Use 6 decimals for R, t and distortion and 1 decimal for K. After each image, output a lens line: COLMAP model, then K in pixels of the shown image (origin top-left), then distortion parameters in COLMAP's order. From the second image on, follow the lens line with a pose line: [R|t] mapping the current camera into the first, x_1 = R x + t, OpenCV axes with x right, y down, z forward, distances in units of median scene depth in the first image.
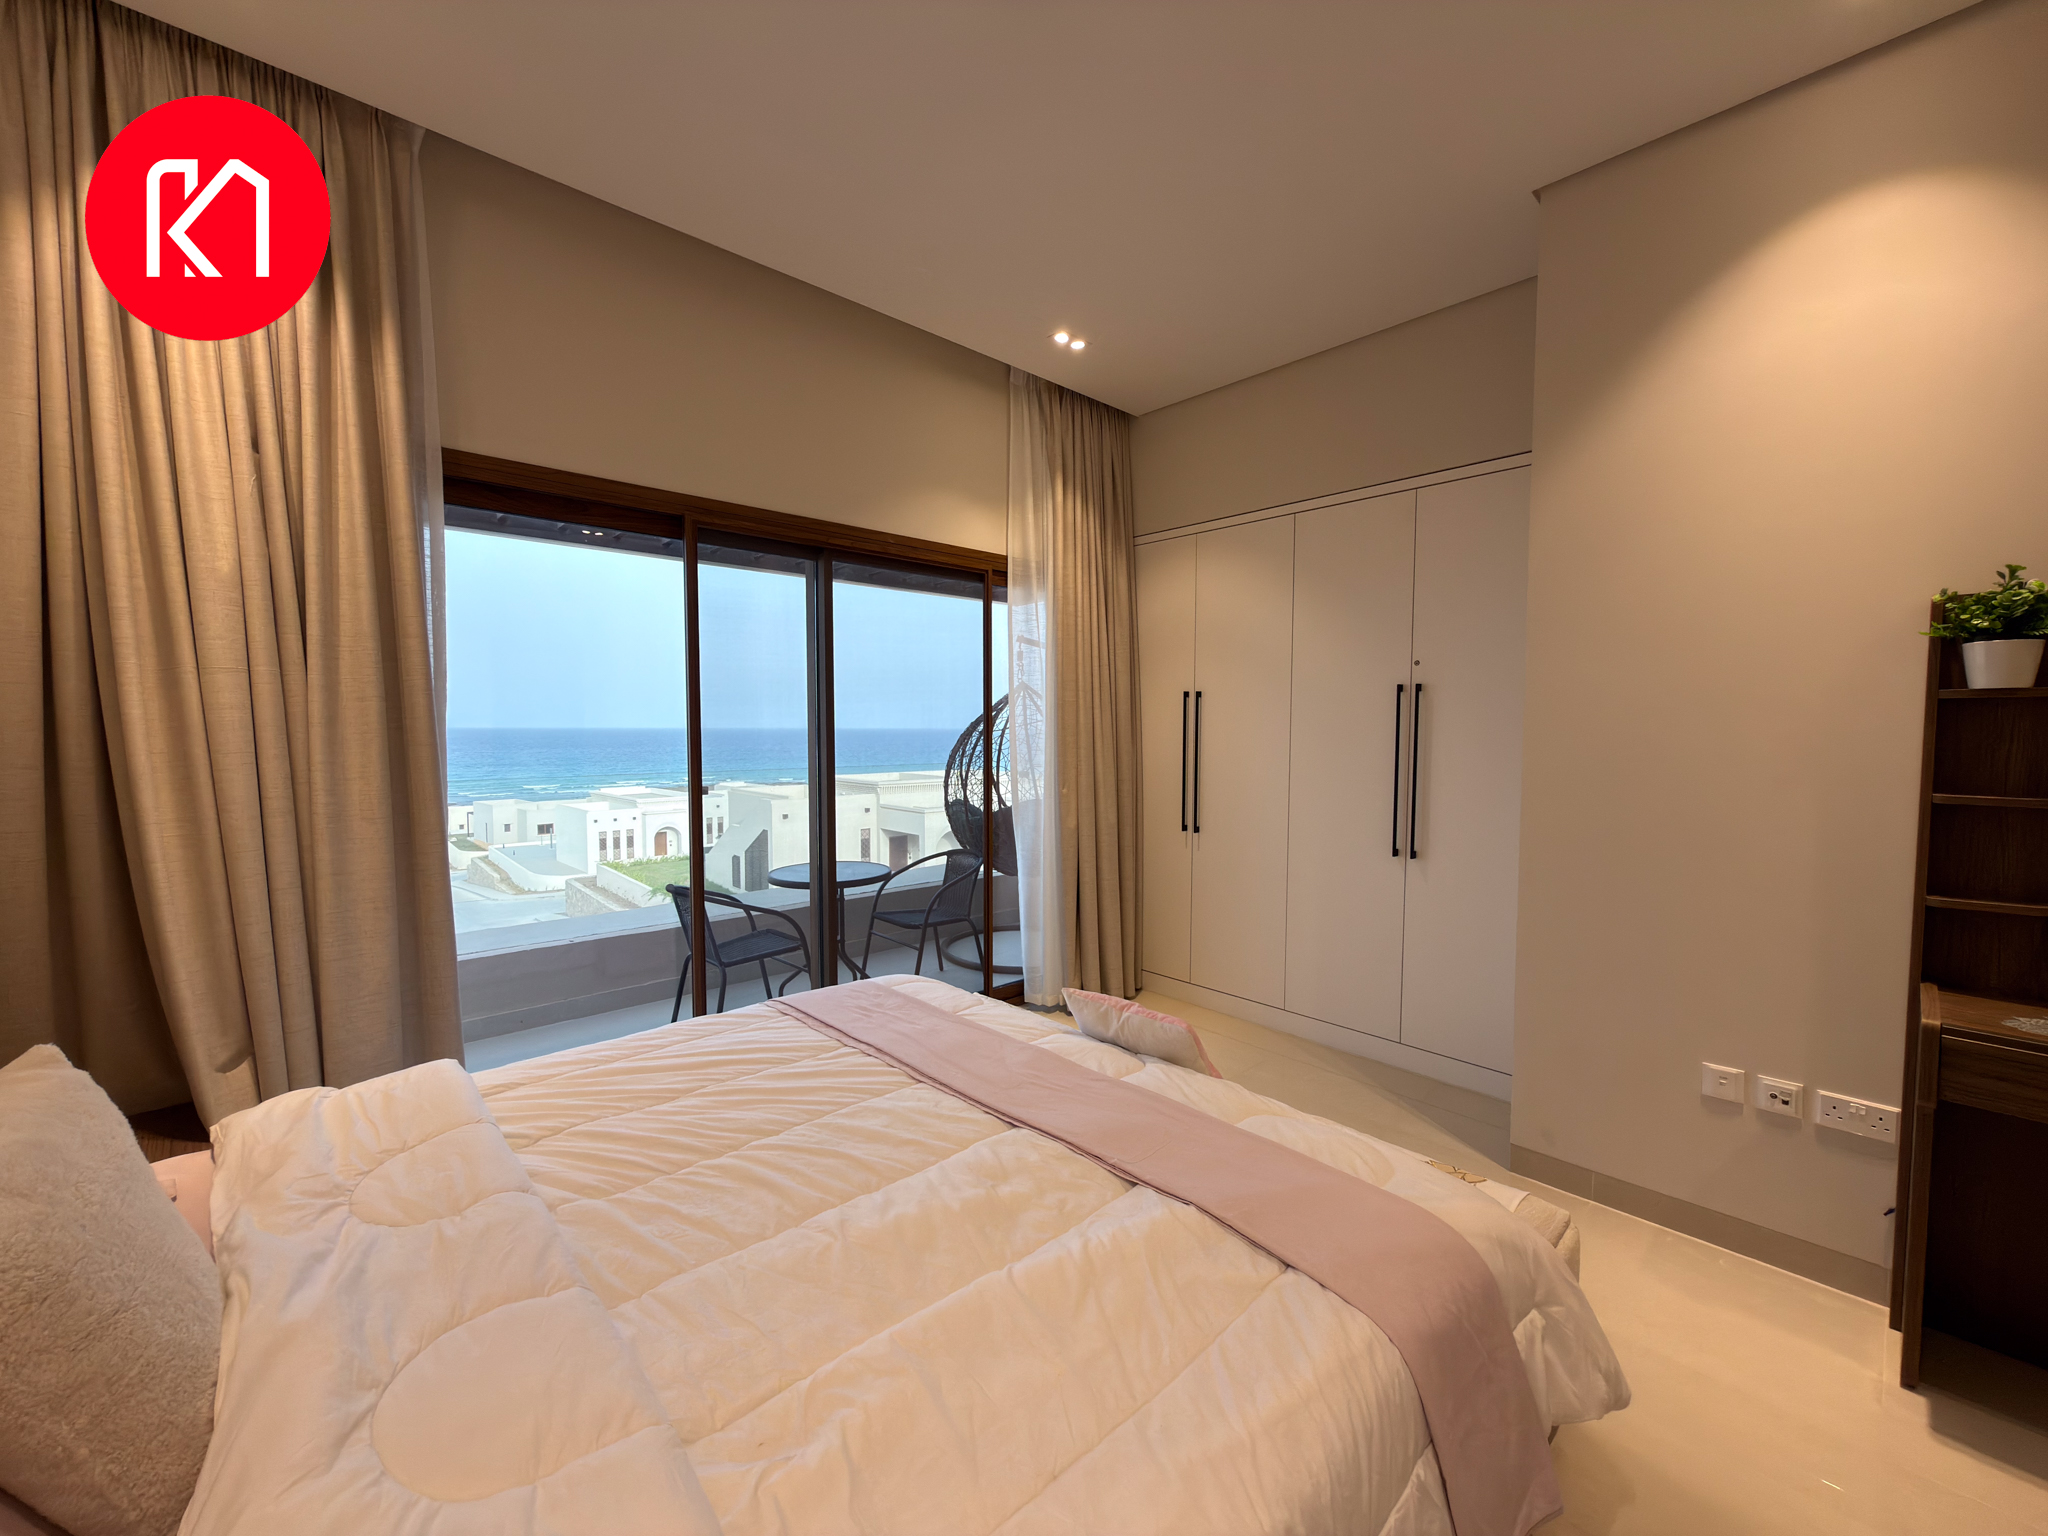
lens RADIAL K [[815.2, 0, 1024.0], [0, 815.2, 770.4], [0, 0, 1]] dist [0.001422, 0.000249]
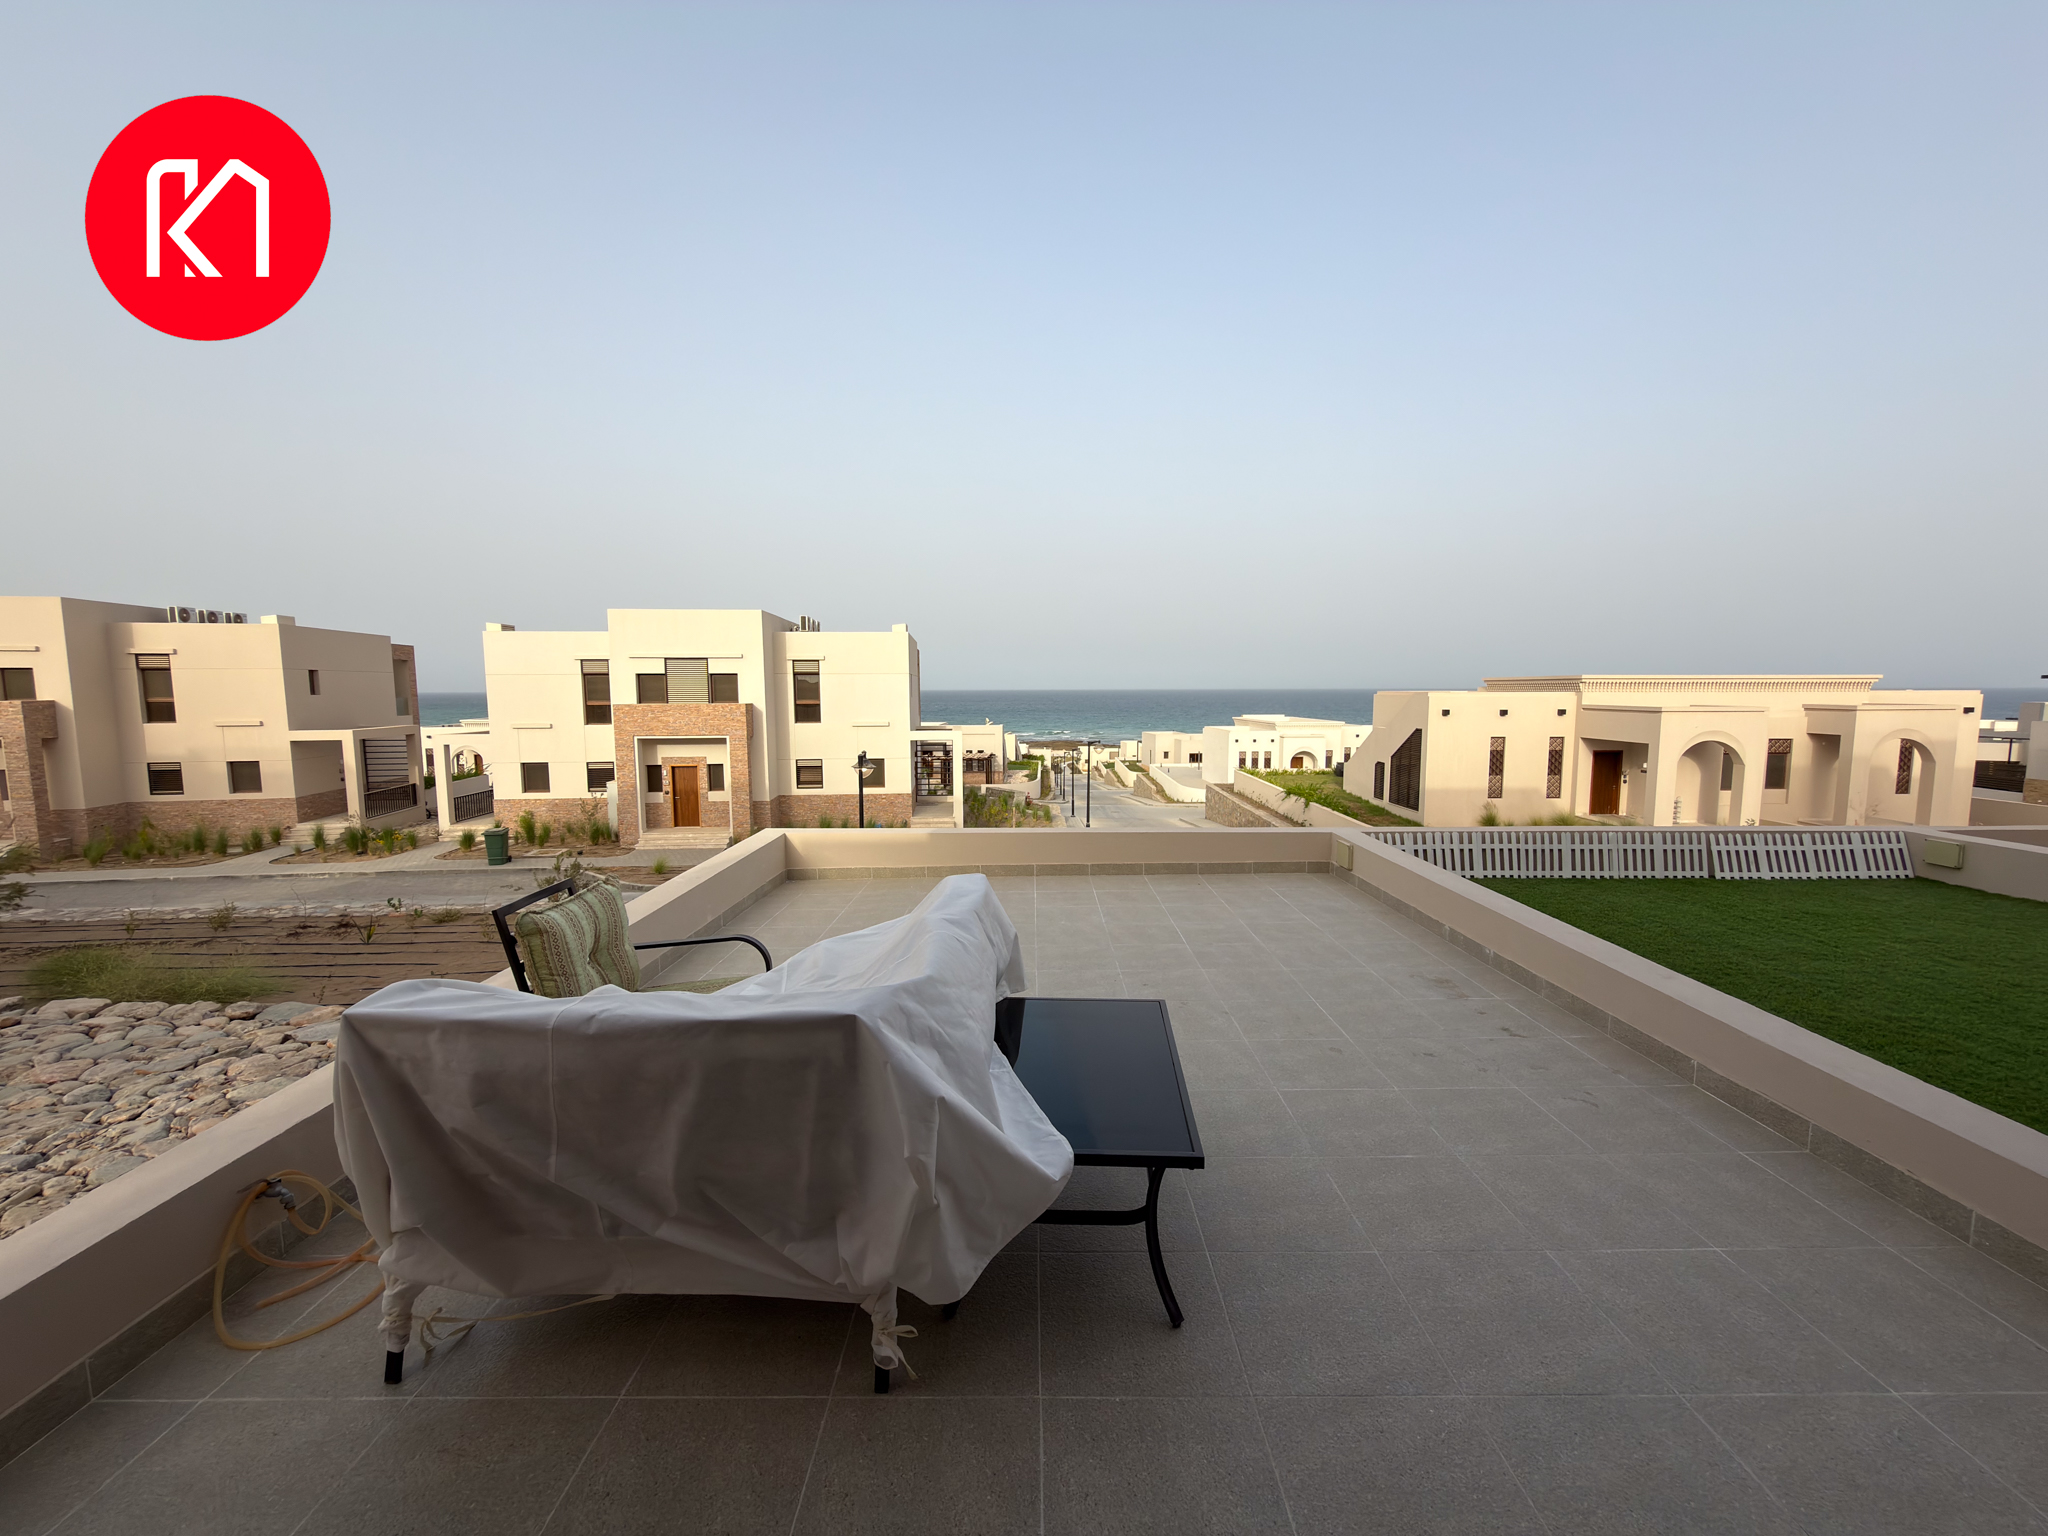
lens RADIAL K [[813.1, 0, 1027.6], [0, 813.1, 766.8], [0, 0, 1]] dist [-0.000948, 0.000461]
pose [[0.737271, 0.059083, -0.673009, -0.478080], [-0.031092, 0.998080, 0.053560, 0.756387], [0.674882, -0.018563, 0.737692, 1.095855]]
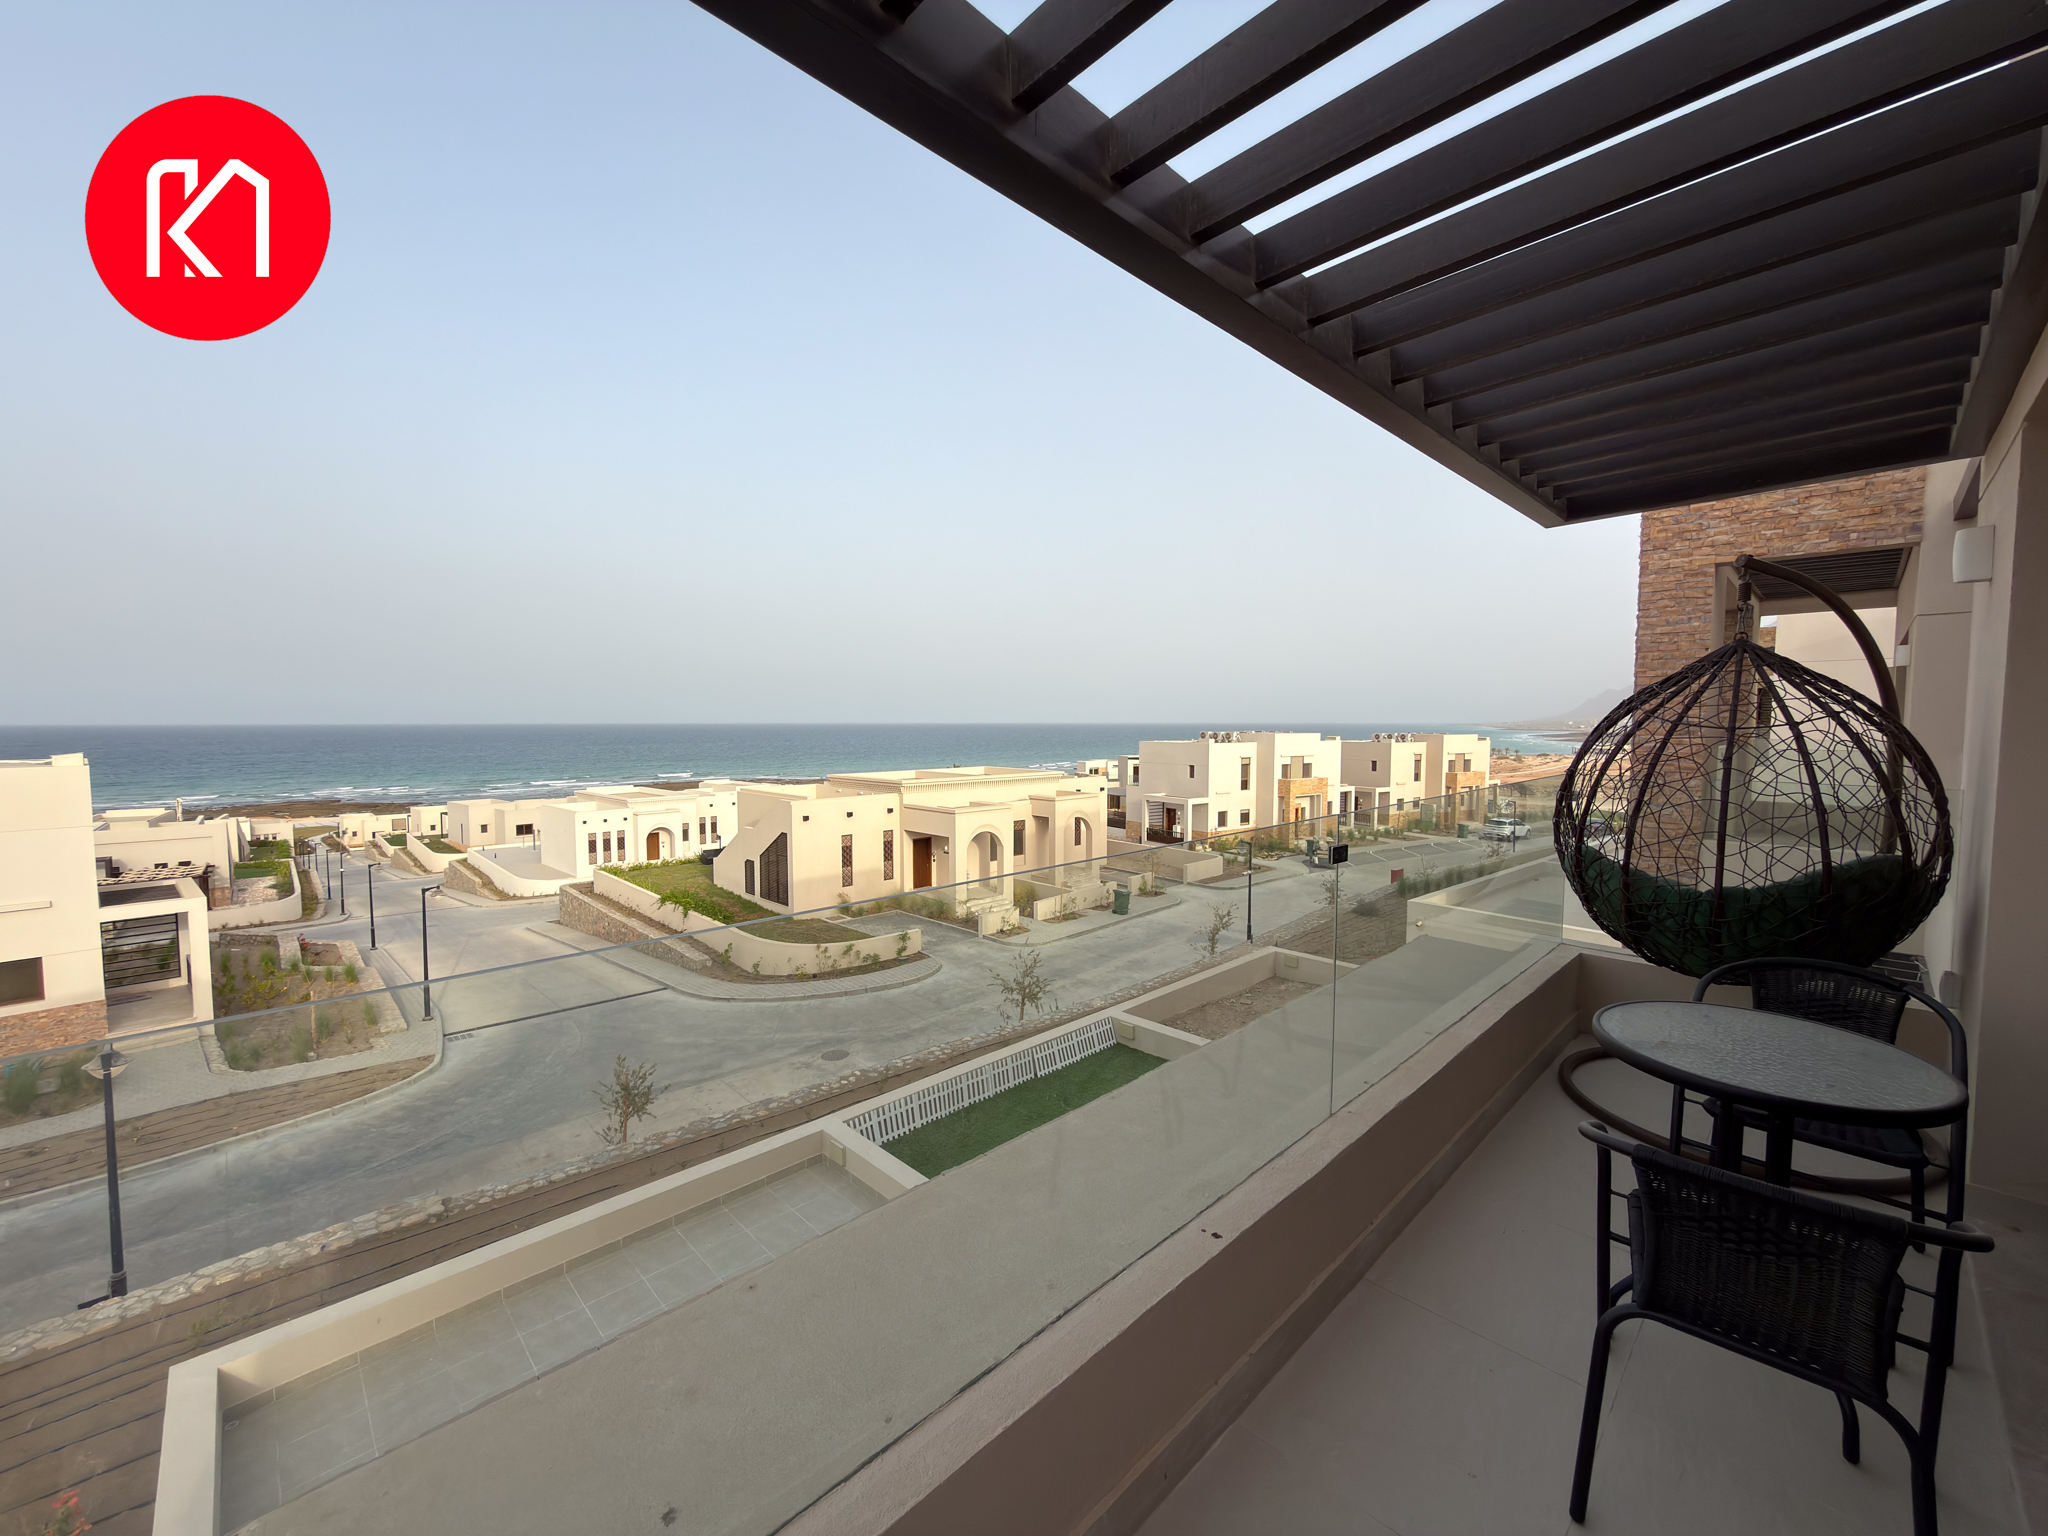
lens RADIAL K [[813.1, 0, 1027.6], [0, 813.1, 766.8], [0, 0, 1]] dist [-0.000948, 0.000461]
pose [[0.999376, -0.004211, 0.035074, -0.677275], [0.004142, 0.999989, 0.002032, -0.031480], [-0.035083, -0.001885, 0.999383, 0.575289]]
